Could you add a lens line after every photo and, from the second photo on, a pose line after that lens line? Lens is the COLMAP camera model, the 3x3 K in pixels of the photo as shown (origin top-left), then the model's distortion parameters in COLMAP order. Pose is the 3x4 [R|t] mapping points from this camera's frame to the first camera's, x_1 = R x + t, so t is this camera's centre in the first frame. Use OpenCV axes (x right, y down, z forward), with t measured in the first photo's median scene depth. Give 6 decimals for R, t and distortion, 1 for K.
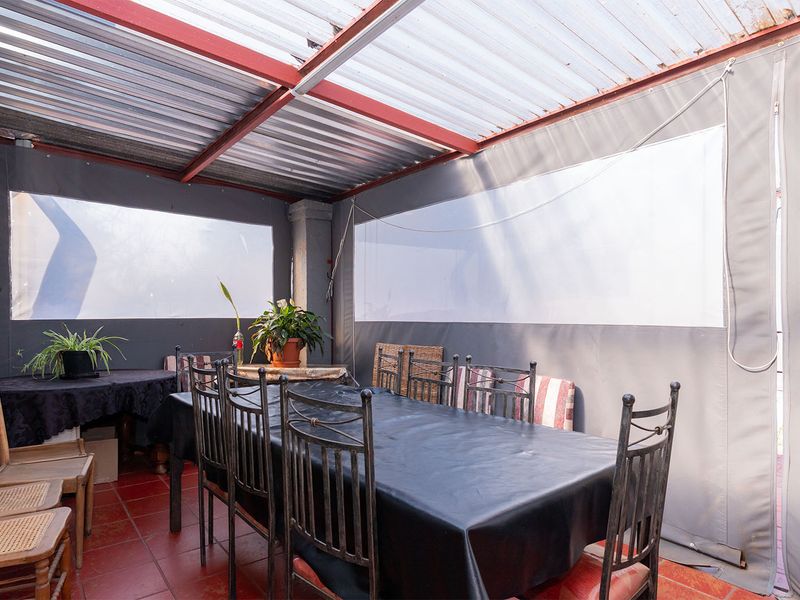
lens RADIAL K [[453.3, 0, 400.3], [0, 453.3, 314.3], [0, 0, 1]] dist [-0.003334, -0.000346]
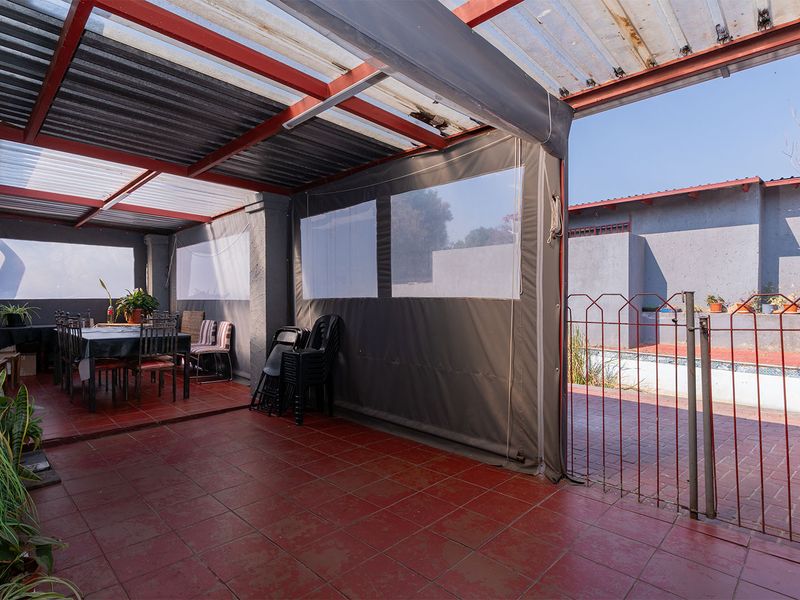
lens RADIAL K [[422.2, 0, 400.0], [0, 422.2, 300.0], [0, 0, 1]] dist [-0.000057, 0.000245]
pose [[0.995612, -0.006261, 0.093368, 0.831043], [0.005023, 0.999896, 0.013491, -0.003366], [-0.093443, -0.012962, 0.995540, -1.052817]]
